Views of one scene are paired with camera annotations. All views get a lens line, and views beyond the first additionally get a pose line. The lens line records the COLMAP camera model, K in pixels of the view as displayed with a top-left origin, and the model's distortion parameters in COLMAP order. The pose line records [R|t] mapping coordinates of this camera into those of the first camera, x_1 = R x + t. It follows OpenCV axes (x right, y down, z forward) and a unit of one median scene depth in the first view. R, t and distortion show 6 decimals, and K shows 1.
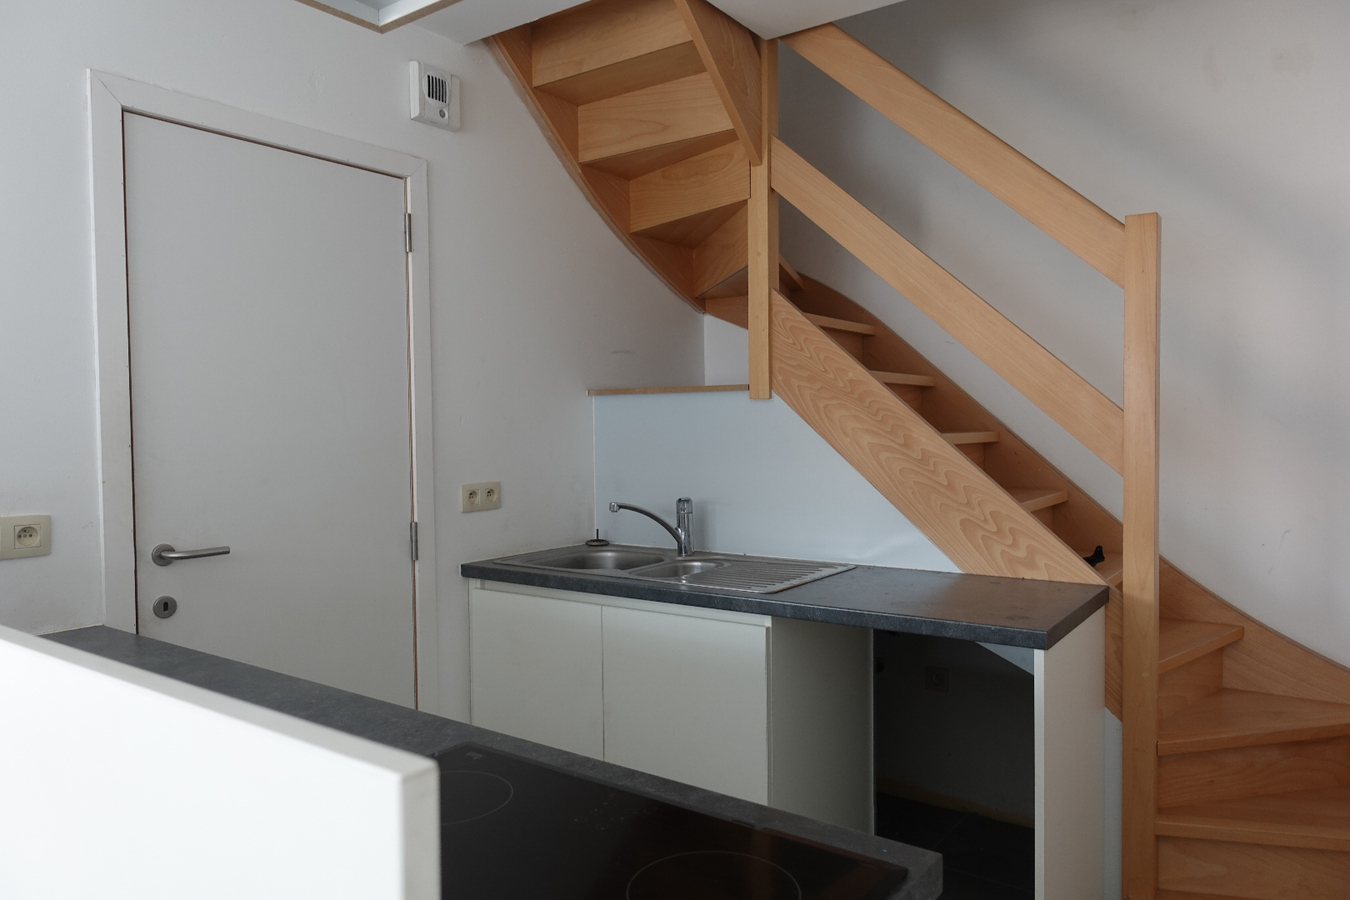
lens RADIAL K [[934.9, 0, 675.0], [0, 934.9, 450.0], [0, 0, 1]] dist [-0.024782, 0.030687]
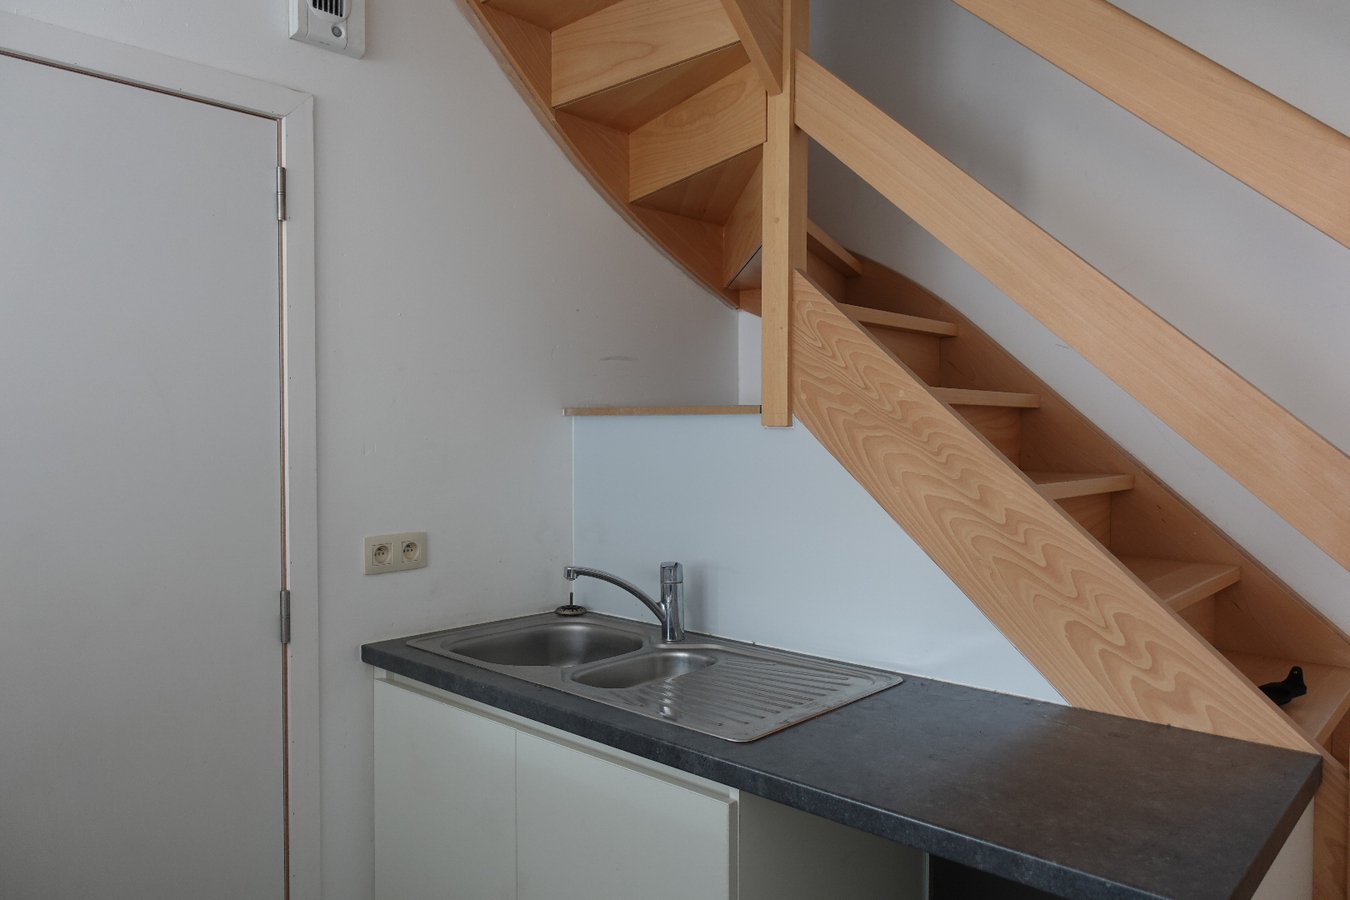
lens RADIAL K [[937.5, 0, 675.0], [0, 937.5, 450.0], [0, 0, 1]] dist [-0.000416, -0.001226]
pose [[0.991962, 0.015912, -0.125533, 0.107229], [-0.016581, 0.999853, -0.004292, -0.032964], [0.125447, 0.006339, 0.992080, 0.295548]]
